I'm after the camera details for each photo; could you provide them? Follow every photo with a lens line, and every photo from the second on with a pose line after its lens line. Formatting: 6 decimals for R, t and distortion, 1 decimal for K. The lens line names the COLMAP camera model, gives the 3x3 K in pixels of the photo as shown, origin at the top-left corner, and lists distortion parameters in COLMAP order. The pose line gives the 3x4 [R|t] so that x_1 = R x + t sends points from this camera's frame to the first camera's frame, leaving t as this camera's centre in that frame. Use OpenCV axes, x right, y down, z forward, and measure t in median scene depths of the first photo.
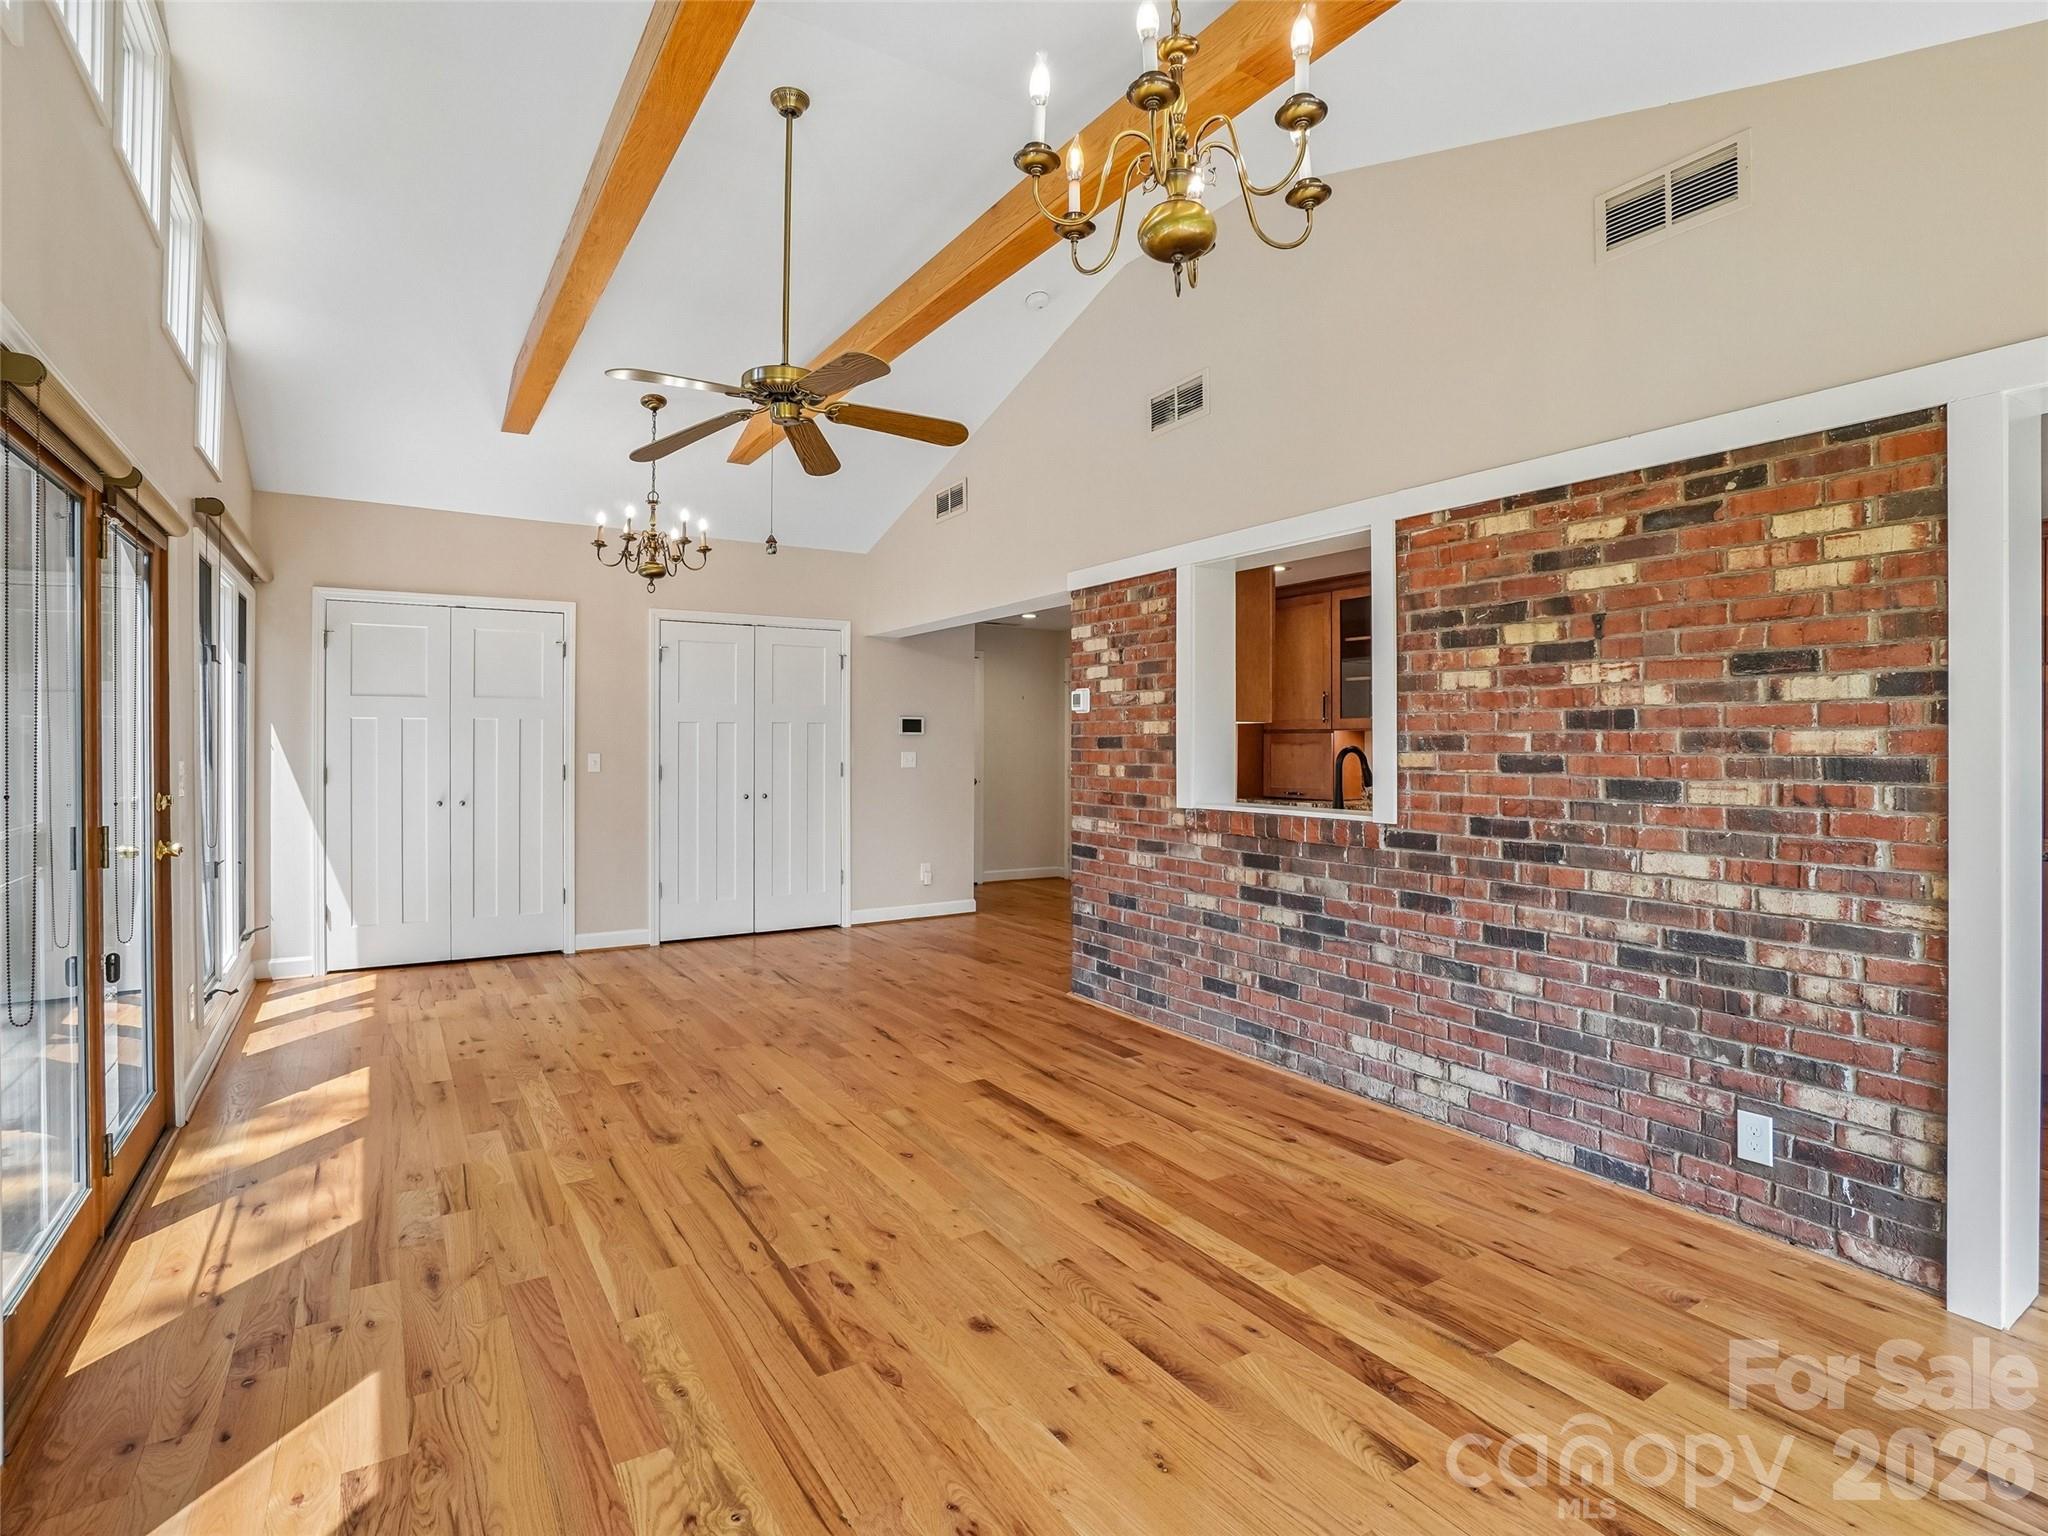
lens RADIAL K [[1032.7, 0, 1018.9], [0, 1032.7, 744.5], [0, 0, 1]] dist [-0.062731, 0.024441]
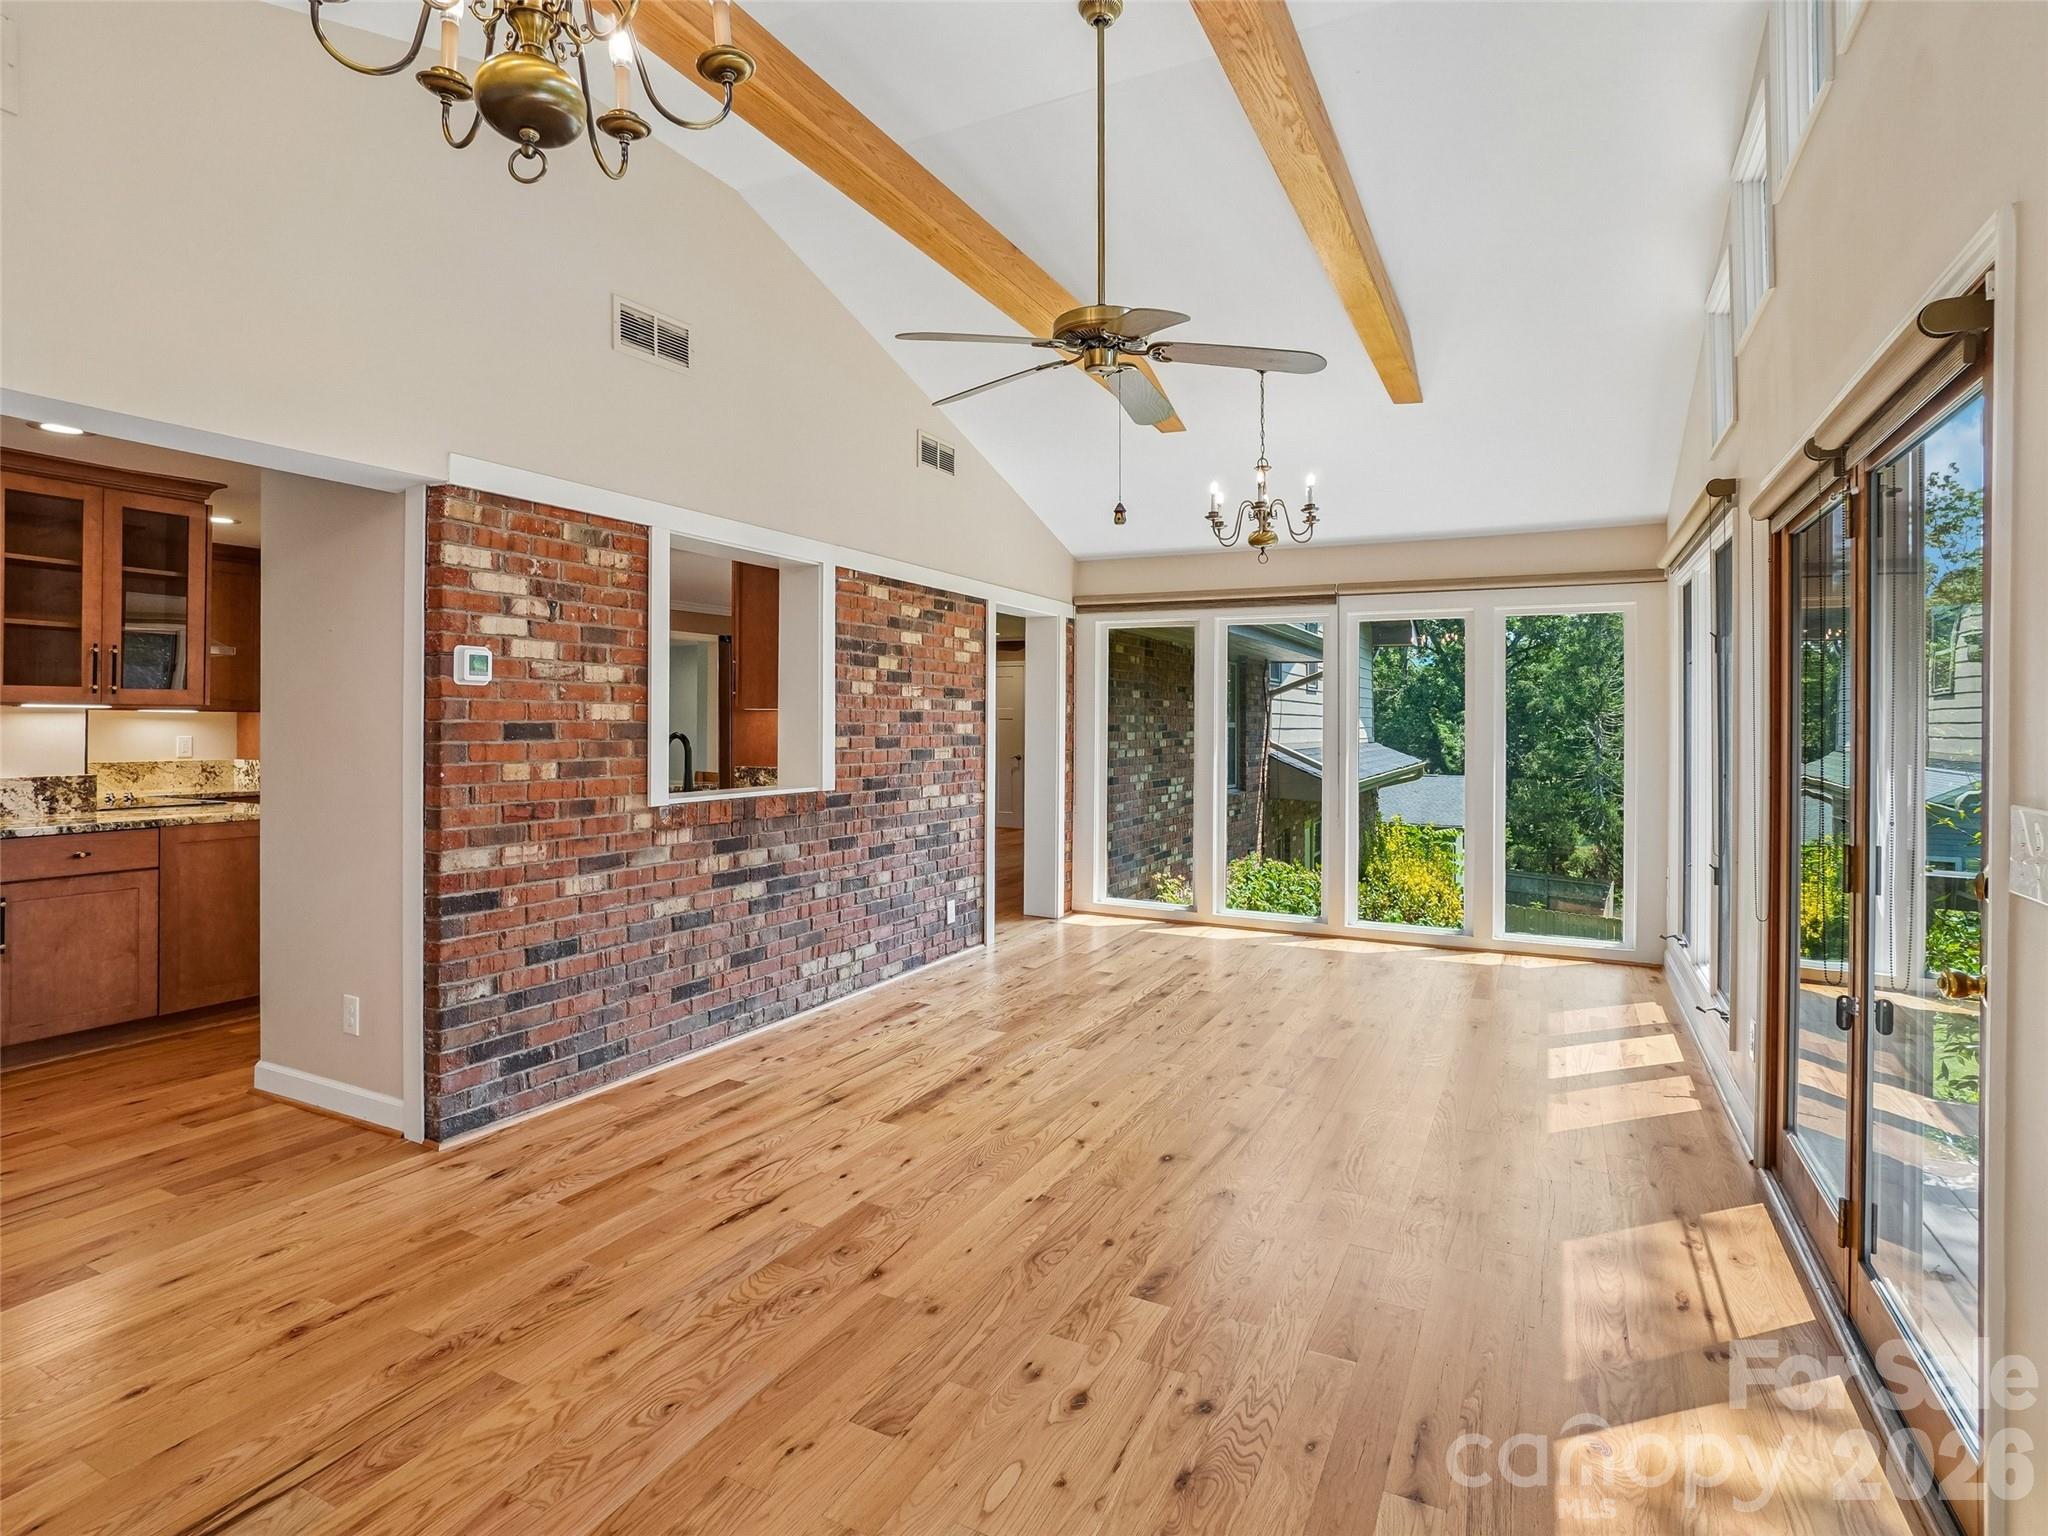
lens RADIAL K [[1061.5, 0, 1013.4], [0, 1061.5, 709.8], [0, 0, 1]] dist [-0.020372, -0.000385]
pose [[-0.508109, 0.004513, 0.861281, -0.934942], [-0.007831, 0.999921, -0.009859, -0.016088], [-0.861257, -0.011754, -0.508033, 1.466307]]
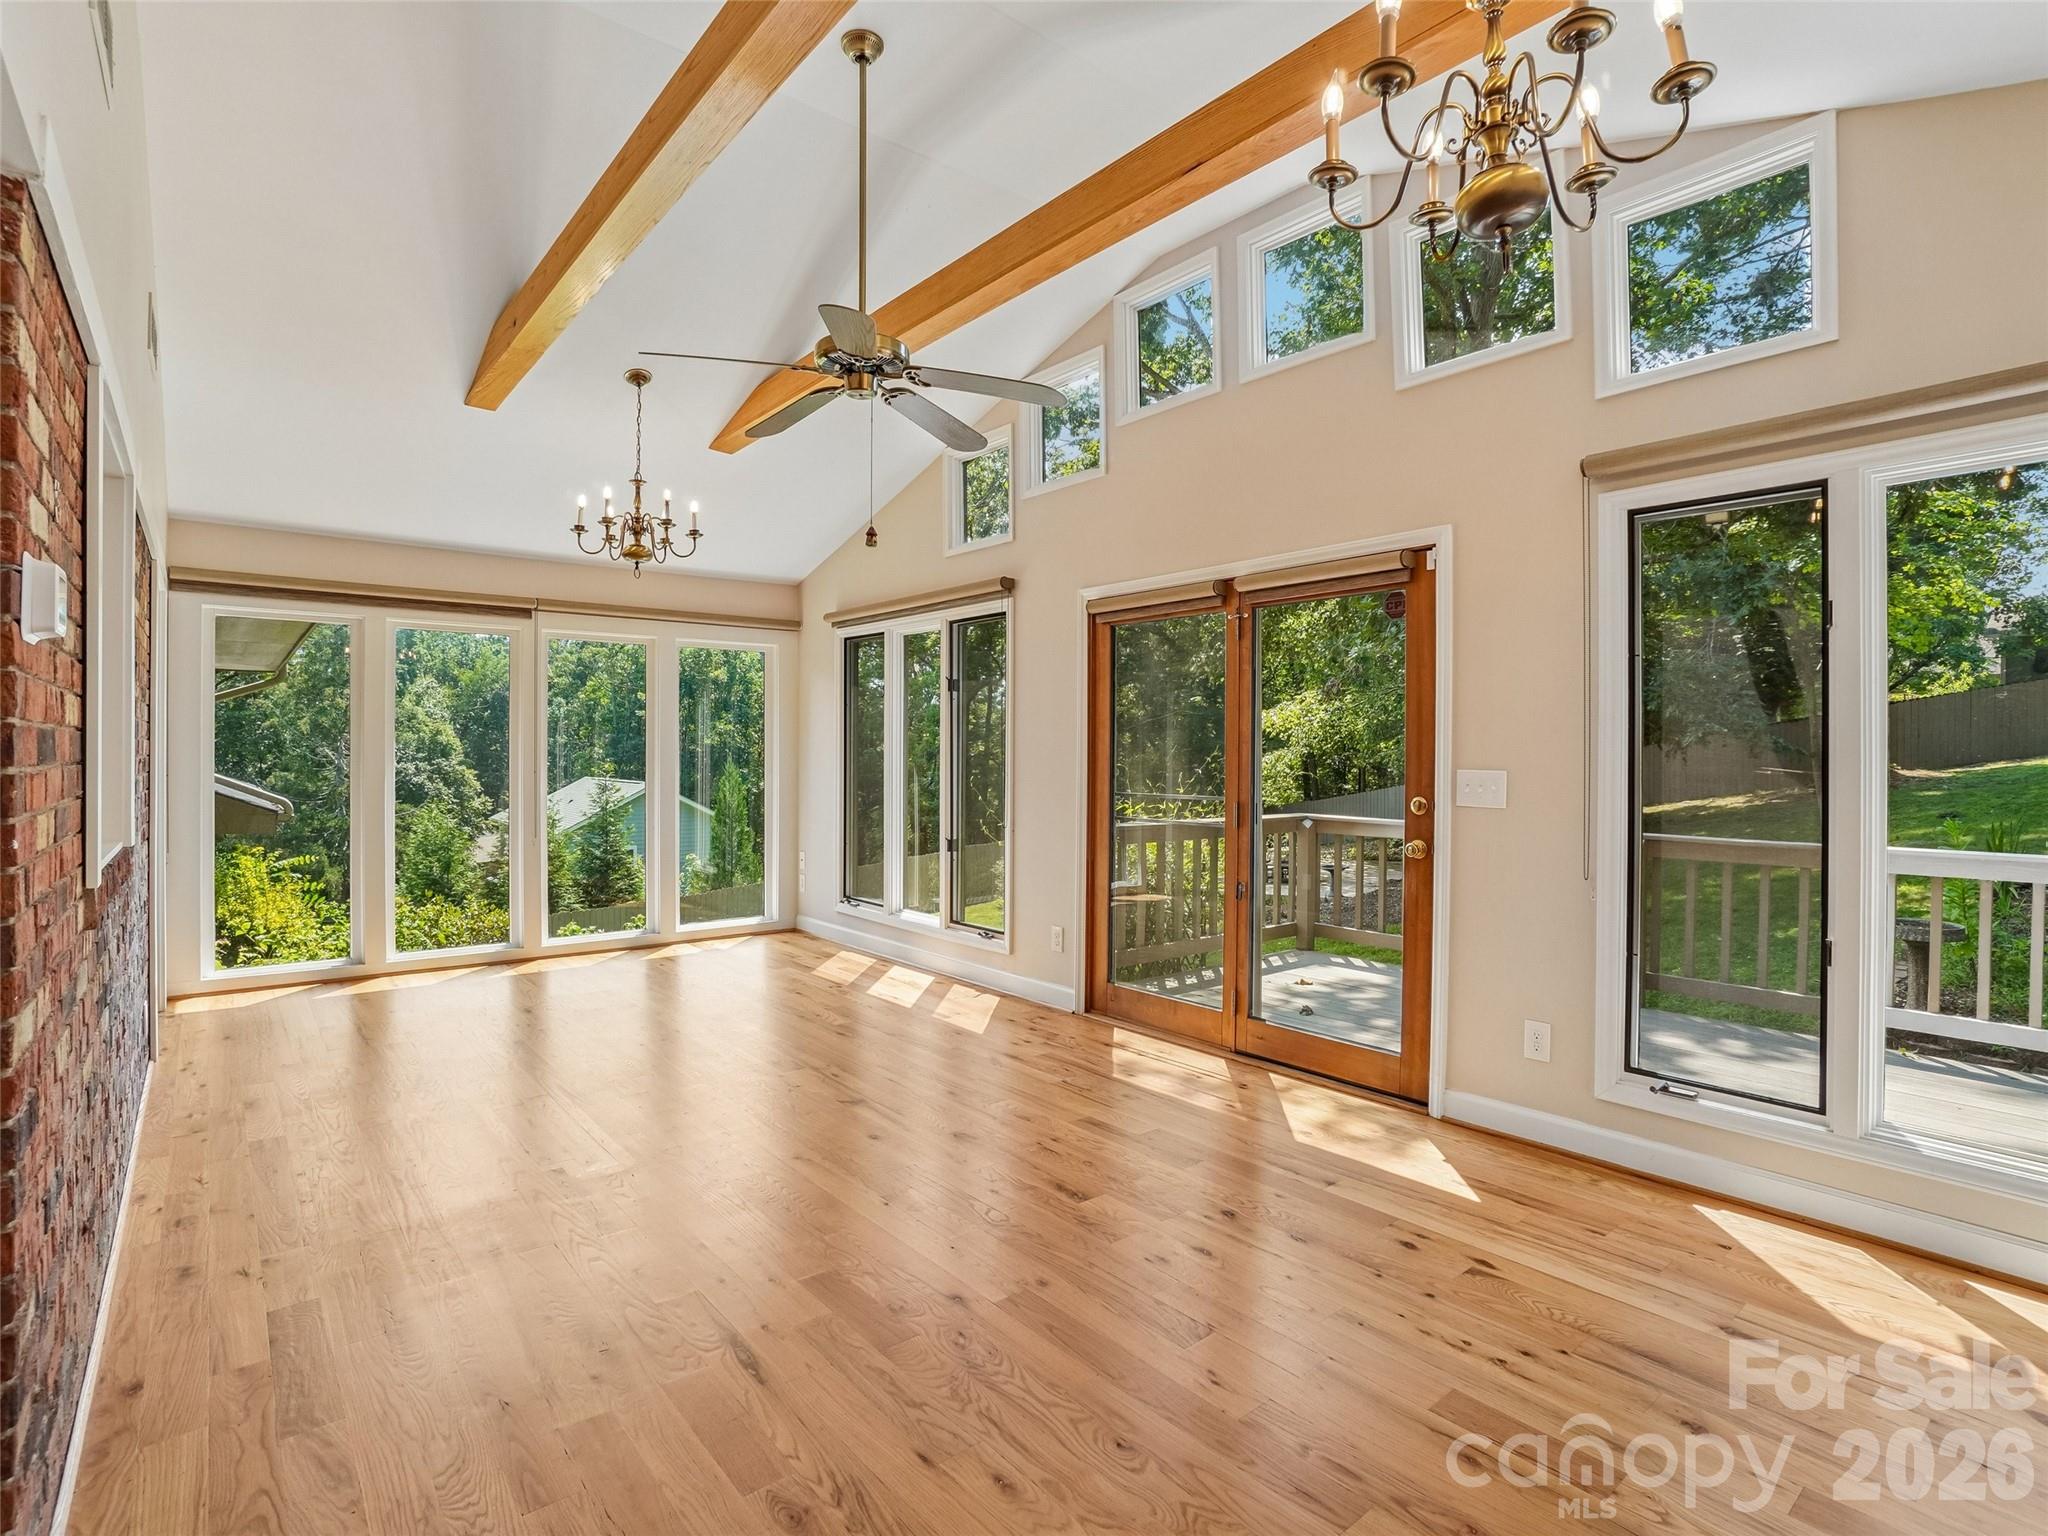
lens RADIAL K [[1019.5, 0, 989.8], [0, 1019.5, 746.2], [0, 0, 1]] dist [-0.015396, 0.000463]
pose [[-0.995241, -0.002993, -0.097394, -0.245555], [-0.002730, 0.999992, -0.002837, -0.003572], [0.097402, -0.002557, -0.995242, 1.838490]]
